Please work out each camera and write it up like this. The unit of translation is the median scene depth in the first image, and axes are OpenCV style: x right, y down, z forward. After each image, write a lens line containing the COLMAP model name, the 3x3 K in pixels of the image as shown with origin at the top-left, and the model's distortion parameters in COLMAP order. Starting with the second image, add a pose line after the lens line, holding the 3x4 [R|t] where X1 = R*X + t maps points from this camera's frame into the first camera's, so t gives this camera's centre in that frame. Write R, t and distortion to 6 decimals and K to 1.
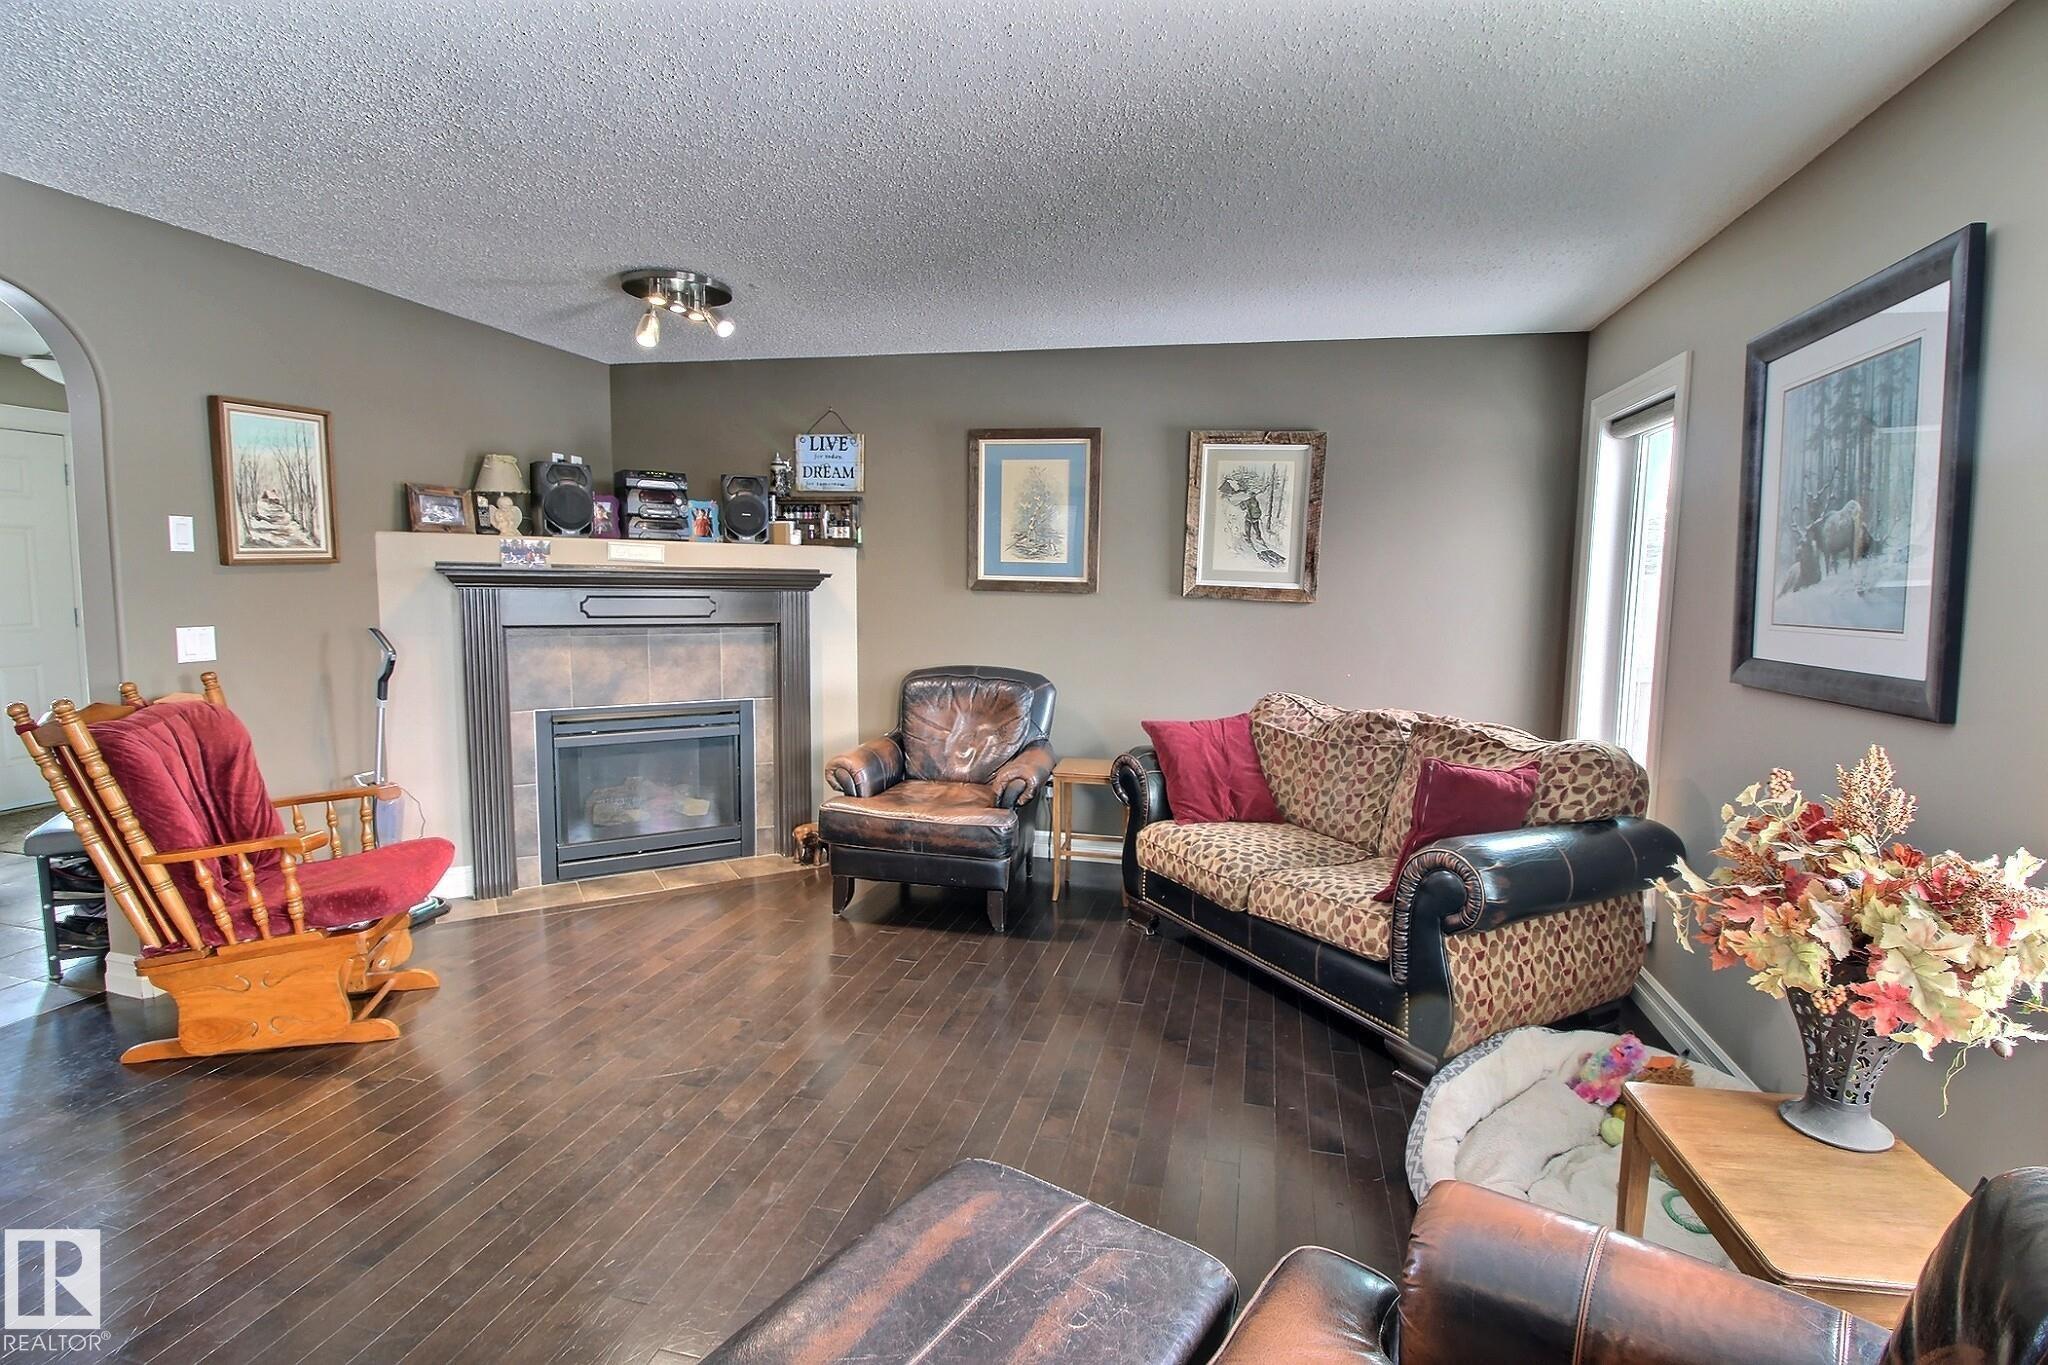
lens RADIAL K [[954.8, 0, 1052.5], [0, 954.8, 670.3], [0, 0, 1]] dist [-0.004570, -0.001850]
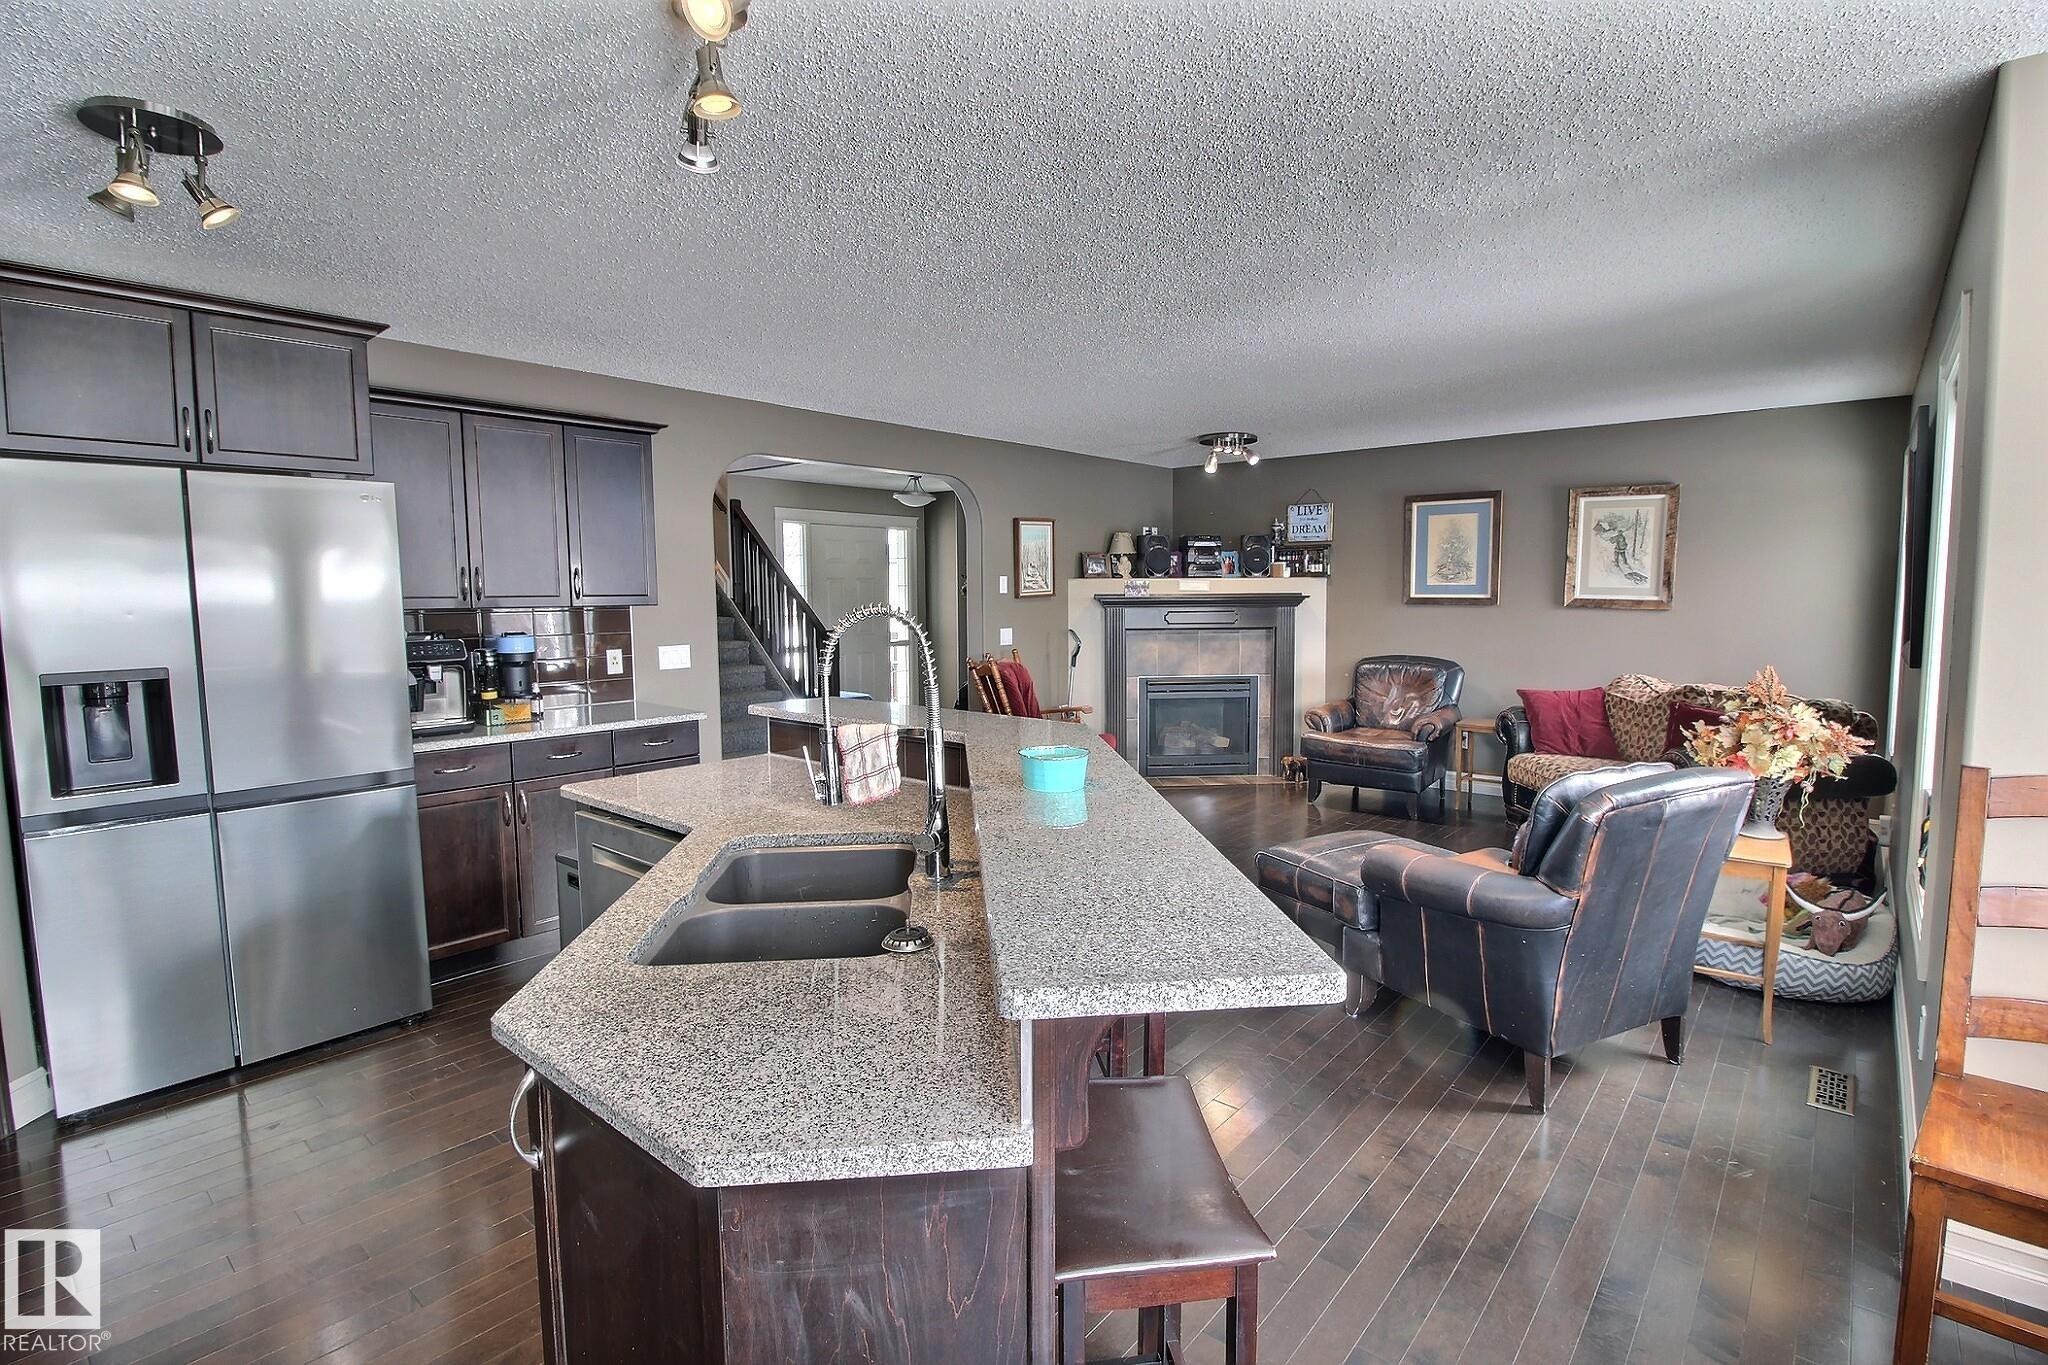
lens RADIAL K [[954.8, 0, 1048.6], [0, 954.8, 674.1], [0, 0, 1]] dist [-0.004570, -0.001850]
pose [[0.886233, 0.016737, -0.462938, 0.124009], [-0.022224, 0.999733, -0.006400, 0.050763], [0.462707, 0.015960, 0.886367, -0.629923]]
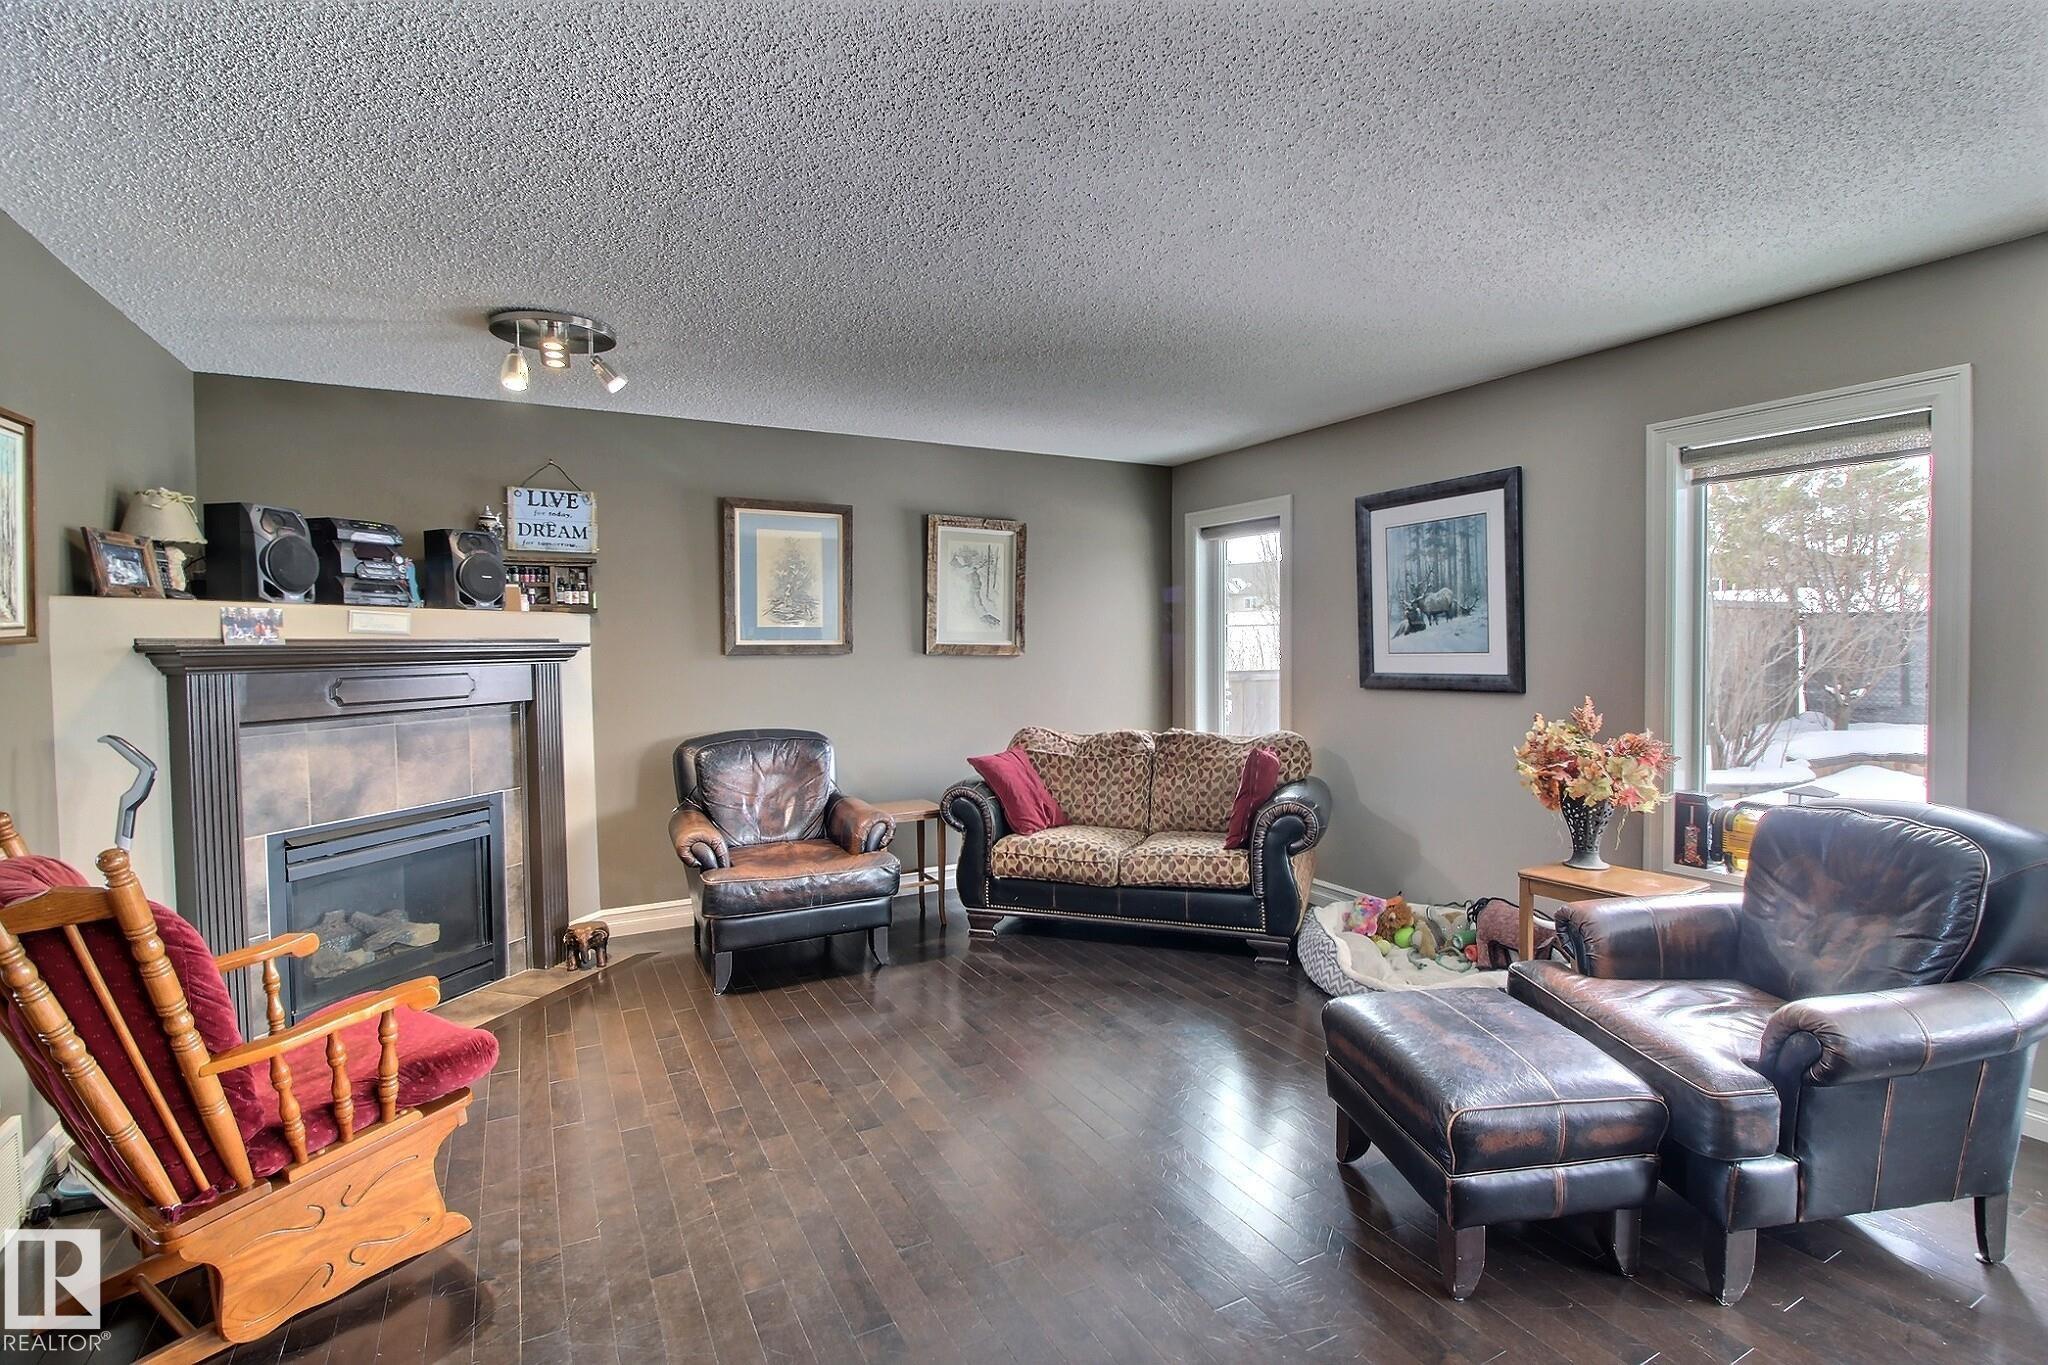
lens RADIAL K [[954.8, 0, 1047.2], [0, 954.8, 674.2], [0, 0, 1]] dist [-0.004570, -0.001850]
pose [[0.750887, -0.048197, 0.658670, -0.558575], [0.086922, 0.995870, -0.026221, -0.010181], [-0.654686, 0.076942, 0.751975, 0.031235]]
